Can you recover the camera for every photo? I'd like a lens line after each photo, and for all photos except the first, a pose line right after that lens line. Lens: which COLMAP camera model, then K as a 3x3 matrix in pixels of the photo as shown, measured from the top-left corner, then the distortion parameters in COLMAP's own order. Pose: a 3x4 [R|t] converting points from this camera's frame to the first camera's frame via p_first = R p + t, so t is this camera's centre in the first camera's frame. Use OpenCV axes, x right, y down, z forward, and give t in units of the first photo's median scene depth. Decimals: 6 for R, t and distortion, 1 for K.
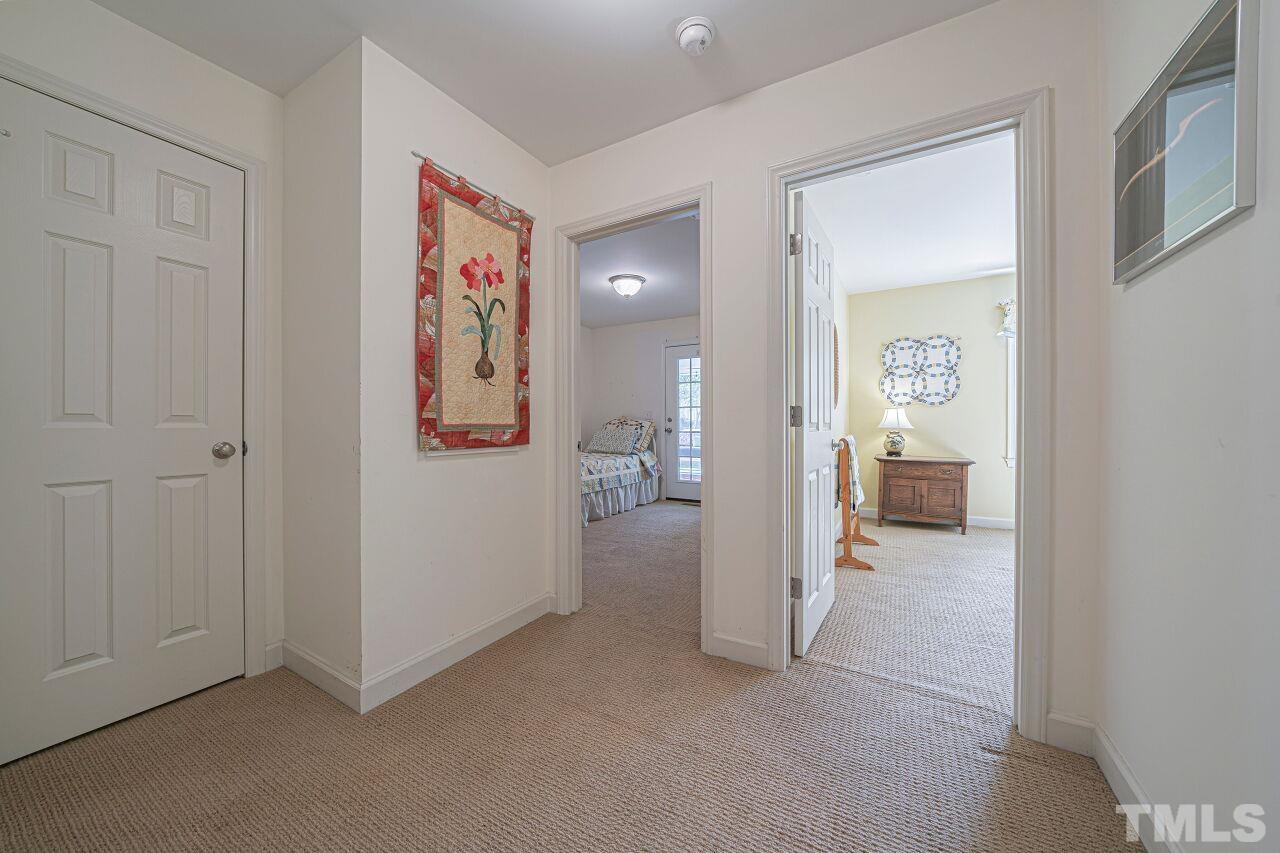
lens RADIAL K [[442.6, 0, 639.0], [0, 442.6, 425.2], [0, 0, 1]] dist [-0.011156, 0.000160]
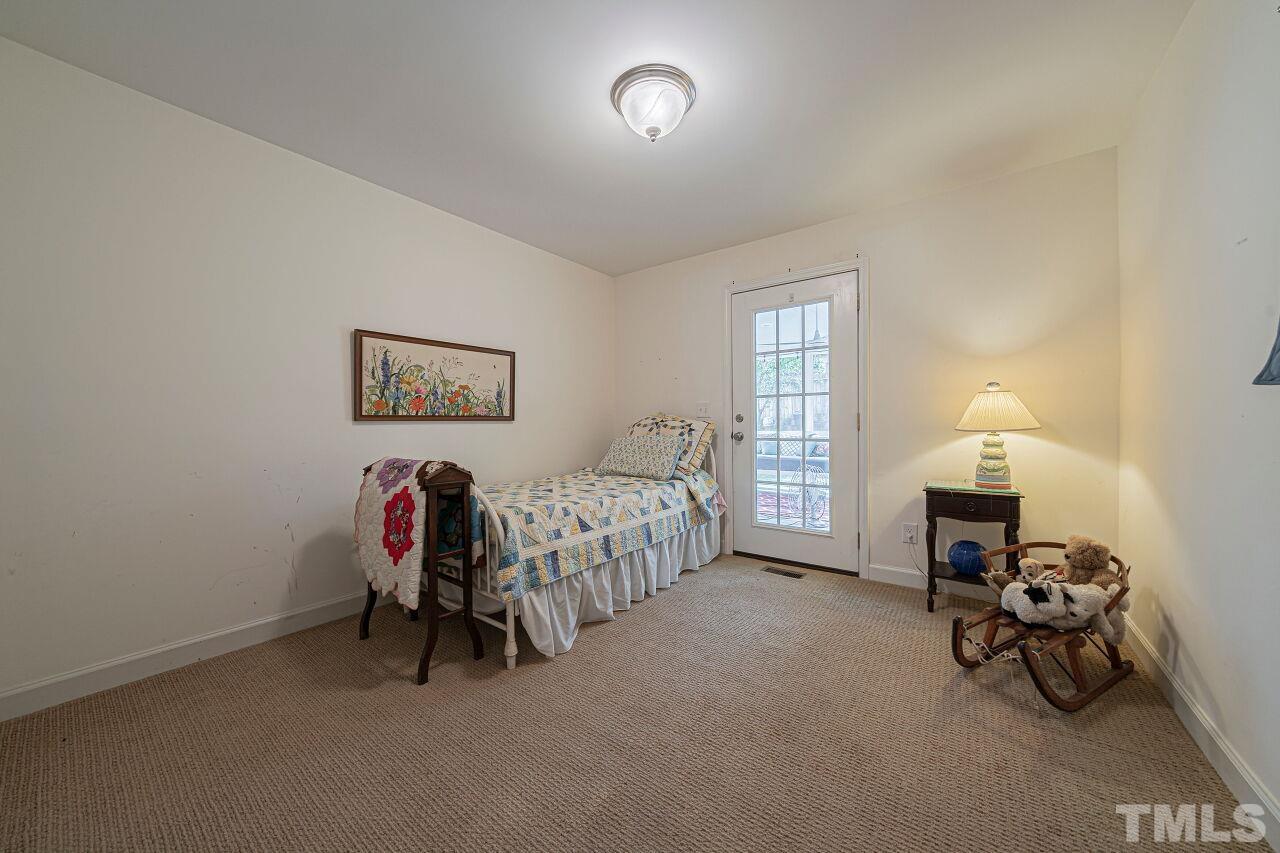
lens RADIAL K [[442.6, 0, 639.0], [0, 442.6, 425.2], [0, 0, 1]] dist [-0.011156, 0.000160]
pose [[0.993016, -0.001966, -0.117965, 0.007355], [0.002408, 0.999991, 0.003601, -0.006127], [0.117957, -0.003860, 0.993011, 0.443228]]
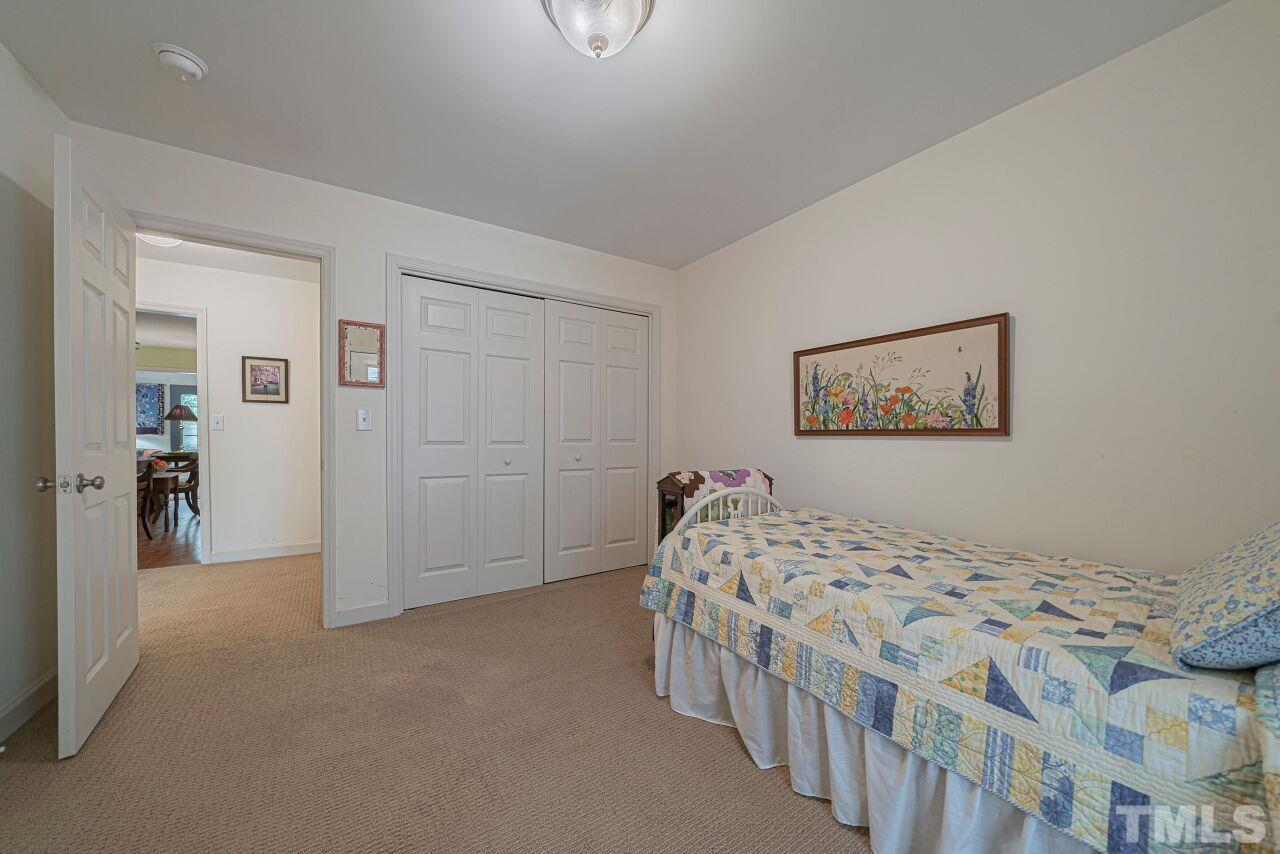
lens RADIAL K [[457.8, 0, 639.7], [0, 457.8, 438.5], [0, 0, 1]] dist [-0.010799, 0.000041]
pose [[-0.453694, 0.008900, -0.891113, 0.198889], [-0.003347, 0.999926, 0.011690, -0.011663], [0.891151, 0.008286, -0.453631, 0.923239]]
